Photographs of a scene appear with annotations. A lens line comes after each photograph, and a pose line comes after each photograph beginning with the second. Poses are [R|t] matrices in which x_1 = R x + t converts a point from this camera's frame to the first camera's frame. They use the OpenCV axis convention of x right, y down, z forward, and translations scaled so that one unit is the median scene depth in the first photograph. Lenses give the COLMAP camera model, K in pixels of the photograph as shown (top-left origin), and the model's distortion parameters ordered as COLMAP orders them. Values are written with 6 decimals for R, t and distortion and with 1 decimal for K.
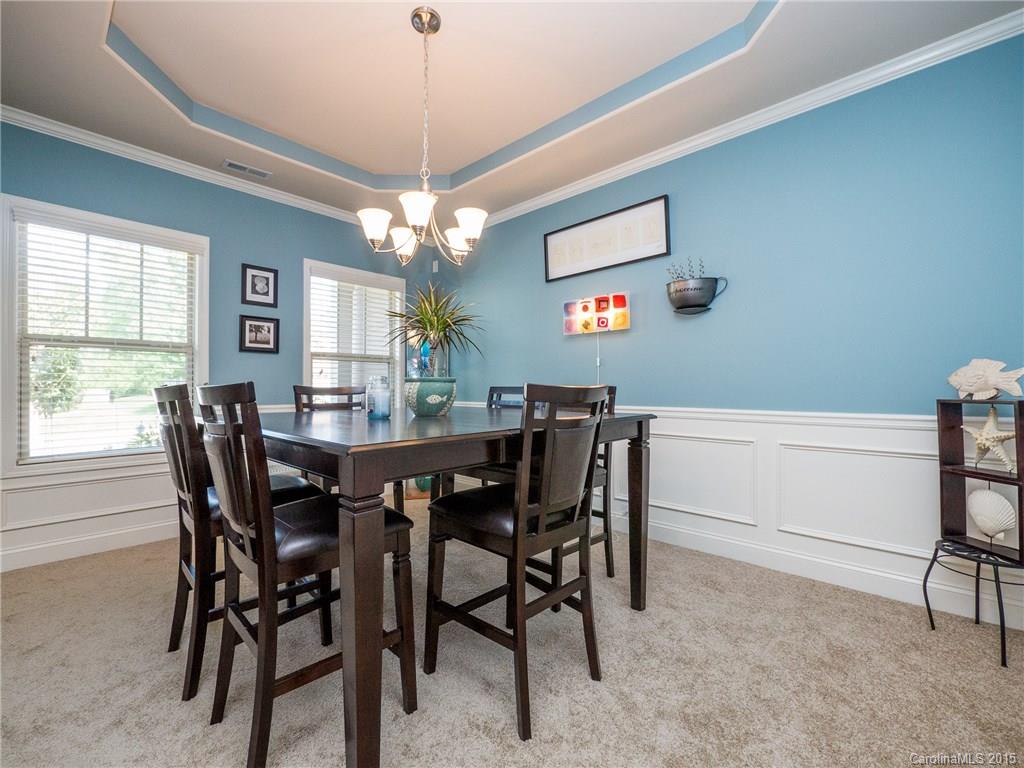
lens RADIAL K [[440.7, 0, 511.5], [0, 440.7, 380.0], [0, 0, 1]] dist [0.001058, 0.001824]
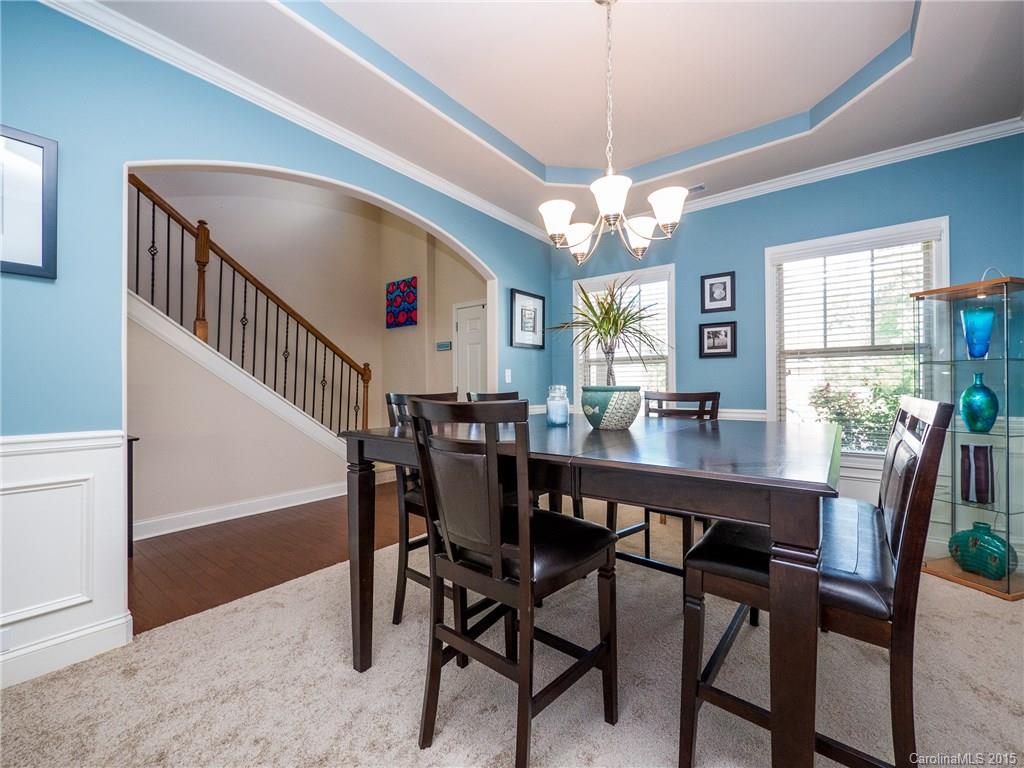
lens RADIAL K [[440.7, 0, 511.5], [0, 440.7, 387.9], [0, 0, 1]] dist [0.001058, 0.001824]
pose [[0.119853, -0.010529, -0.992736, 0.384042], [0.016507, 0.999827, -0.008611, 0.009440], [0.992654, -0.015355, 0.120006, 0.393065]]
